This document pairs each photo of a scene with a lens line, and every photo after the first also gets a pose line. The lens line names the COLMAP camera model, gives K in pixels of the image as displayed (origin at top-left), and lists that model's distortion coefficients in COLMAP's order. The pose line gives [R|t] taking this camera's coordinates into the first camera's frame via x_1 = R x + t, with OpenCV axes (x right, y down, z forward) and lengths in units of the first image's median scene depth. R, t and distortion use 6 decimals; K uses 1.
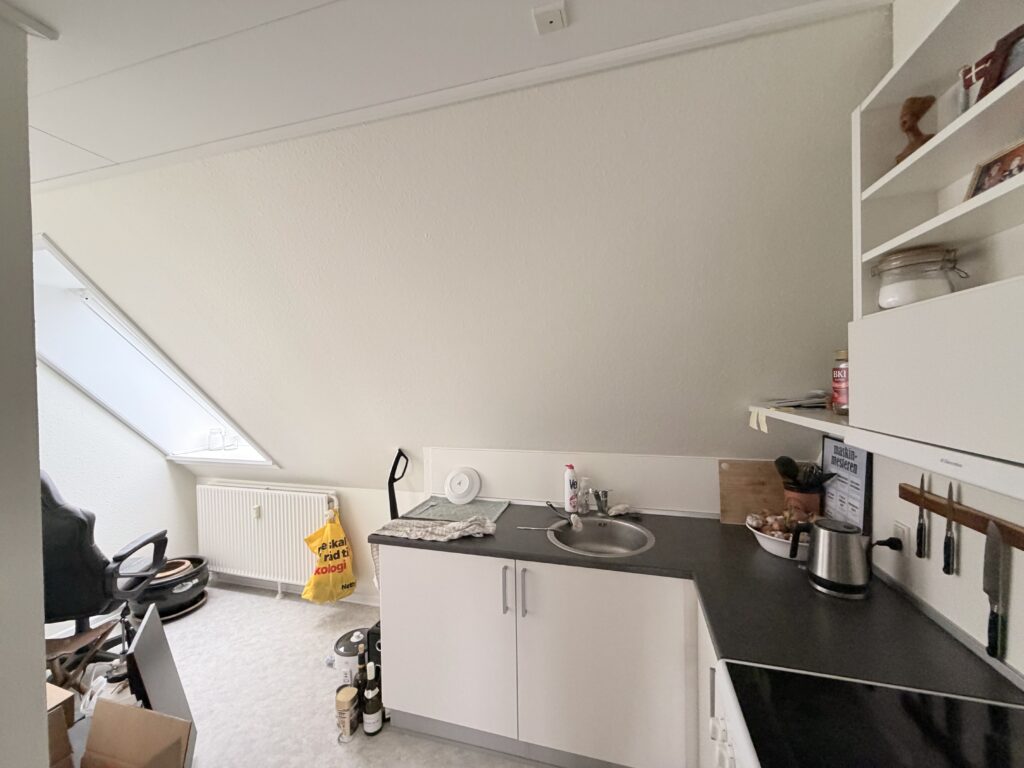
lens RADIAL K [[406.3, 0, 512.7], [0, 406.3, 385.4], [0, 0, 1]] dist [0.002670, -0.001169]
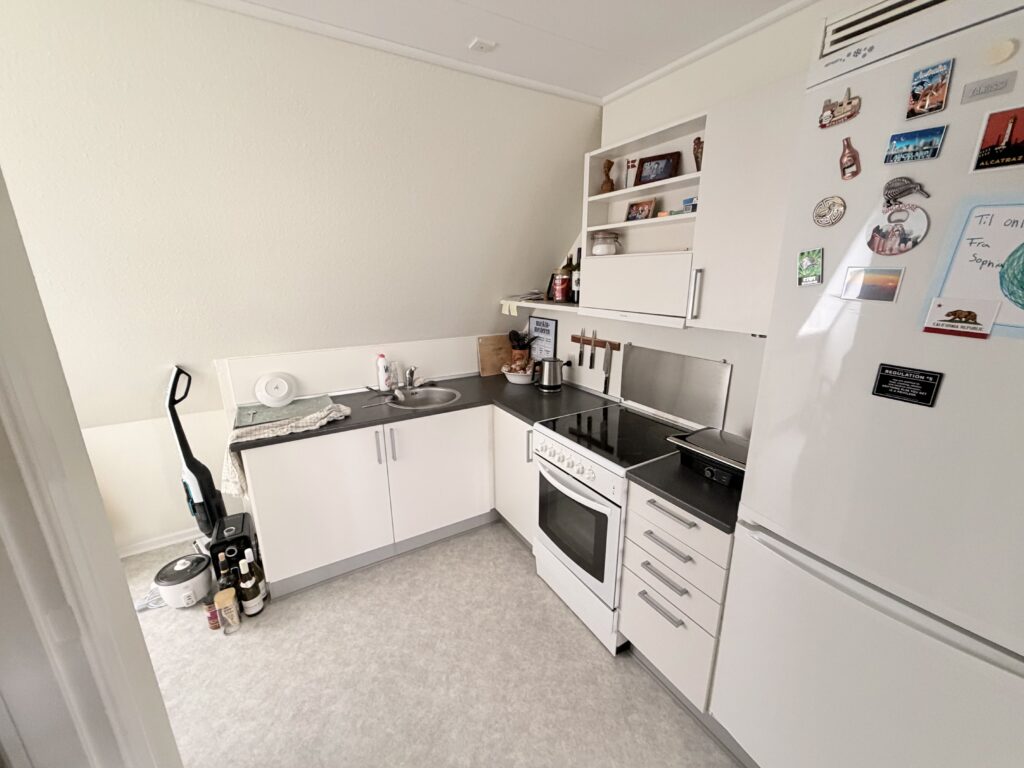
lens RADIAL K [[406.3, 0, 509.2], [0, 406.3, 384.8], [0, 0, 1]] dist [0.002670, -0.001169]
pose [[0.685102, -0.181345, 0.705513, -0.591227], [0.007866, 0.970302, 0.241767, -0.014971], [-0.728405, -0.160085, 0.666183, -0.156327]]
